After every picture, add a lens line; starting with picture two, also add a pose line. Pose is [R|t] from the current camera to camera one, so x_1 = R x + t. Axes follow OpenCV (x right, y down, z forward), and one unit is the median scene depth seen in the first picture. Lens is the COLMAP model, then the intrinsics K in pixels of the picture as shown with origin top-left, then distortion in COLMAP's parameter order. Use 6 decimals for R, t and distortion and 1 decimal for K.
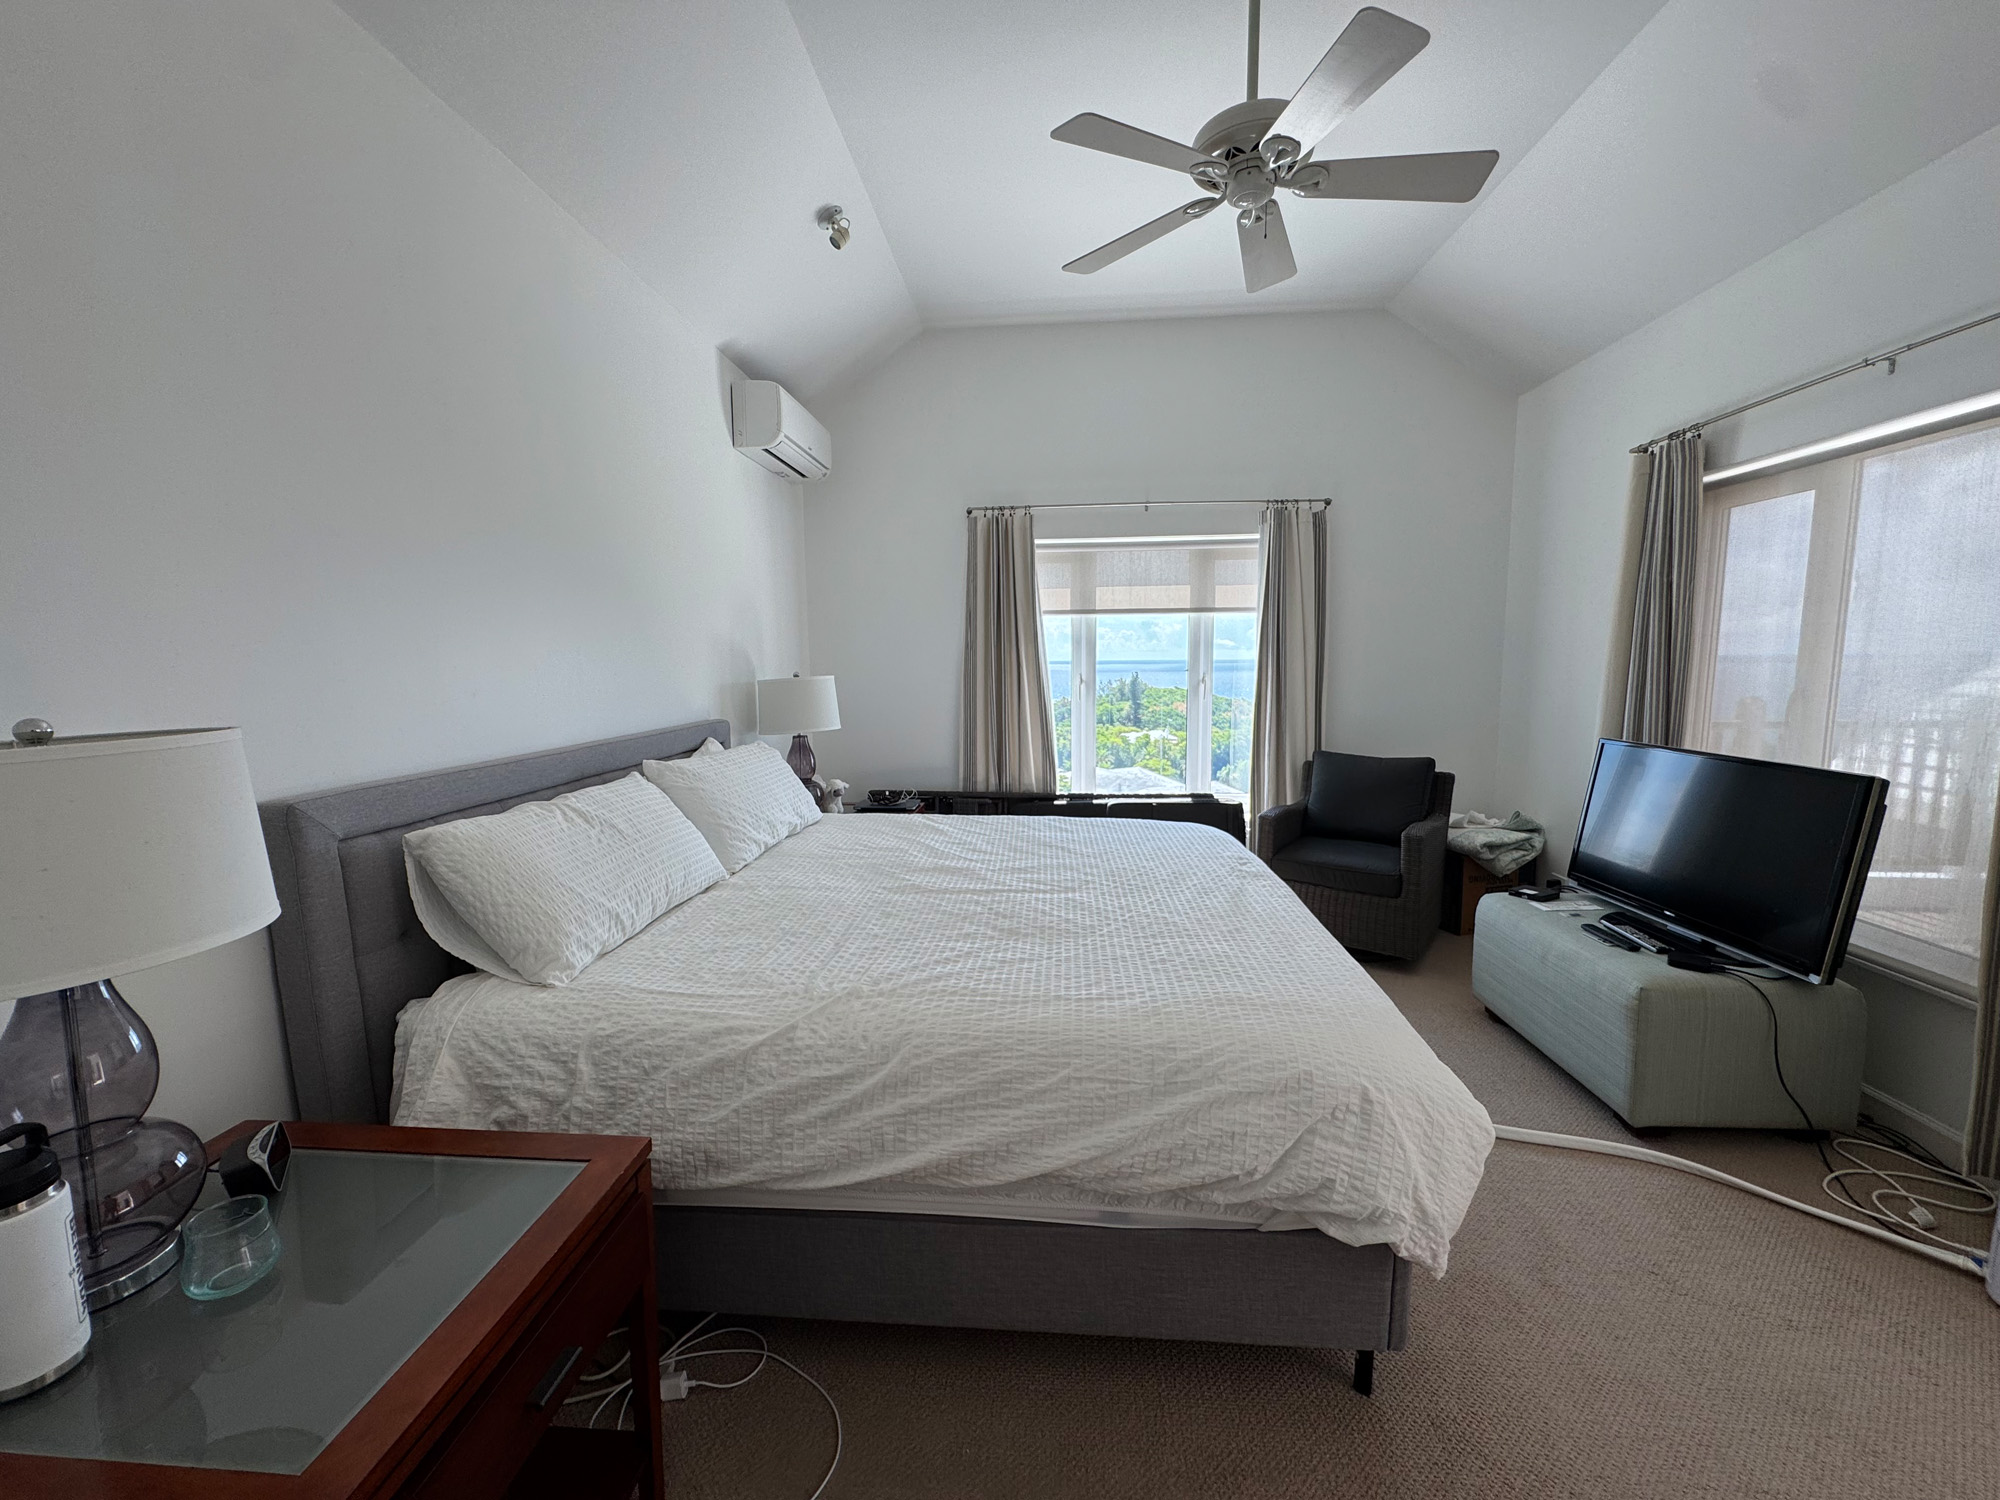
lens RADIAL K [[796.0, 0, 987.5], [0, 796.0, 749.8], [0, 0, 1]] dist [-0.005734, 0.001455]
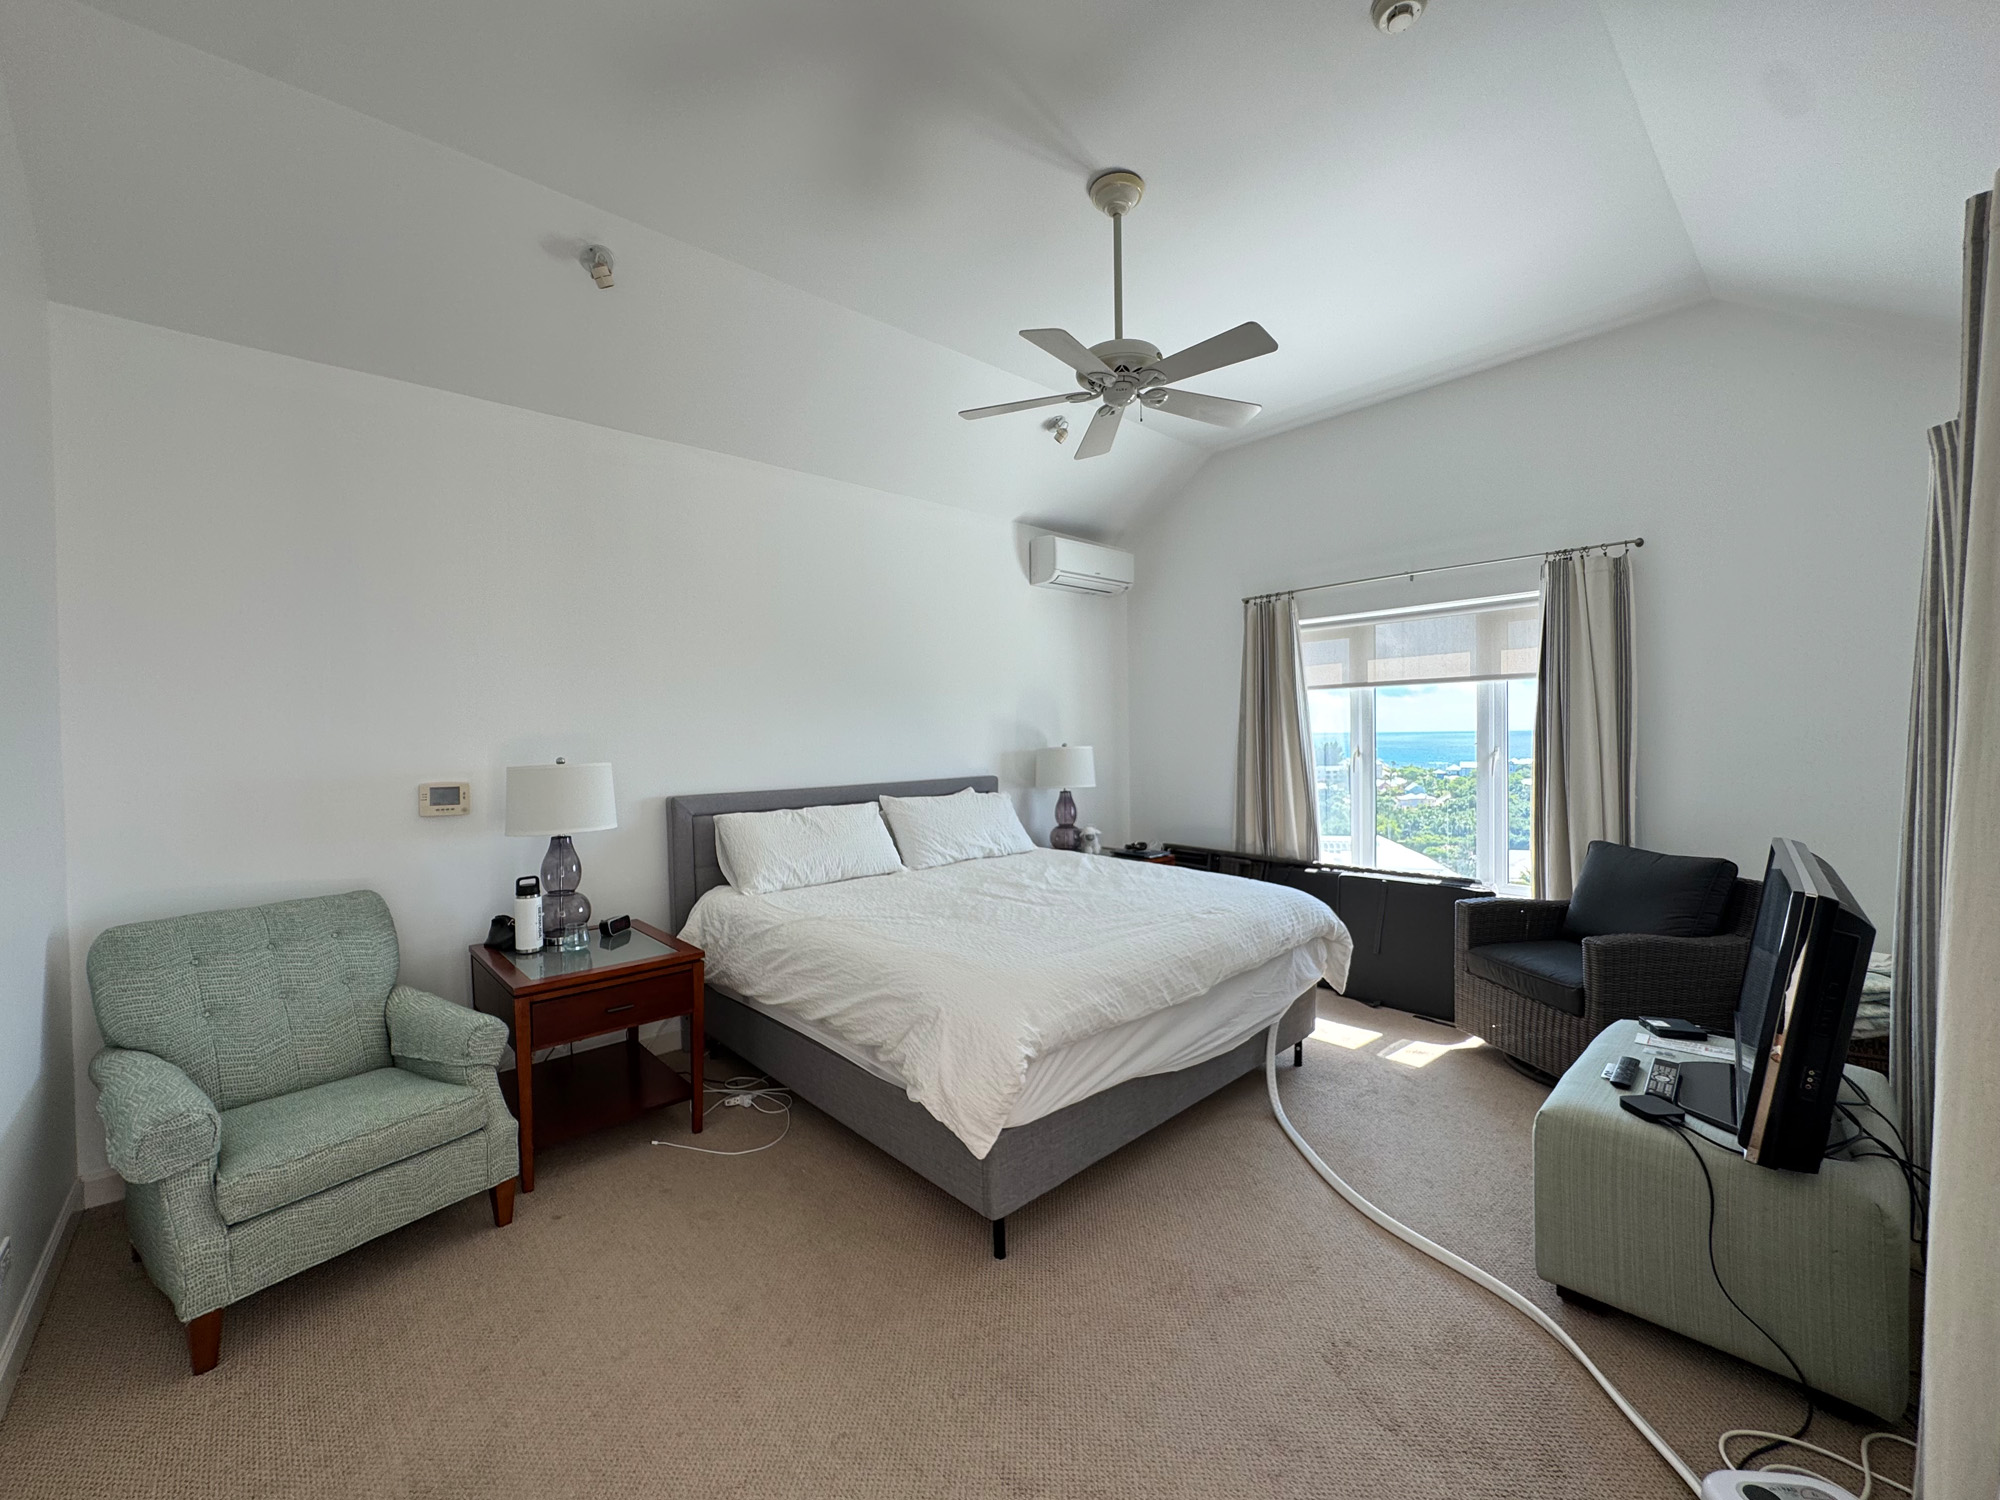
lens RADIAL K [[796.0, 0, 997.7], [0, 796.0, 752.2], [0, 0, 1]] dist [-0.005734, 0.001455]
pose [[0.733940, 0.014015, -0.679070, 0.562546], [-0.070263, 0.995990, -0.055384, -0.001422], [0.675571, 0.088362, 0.731981, -0.043578]]
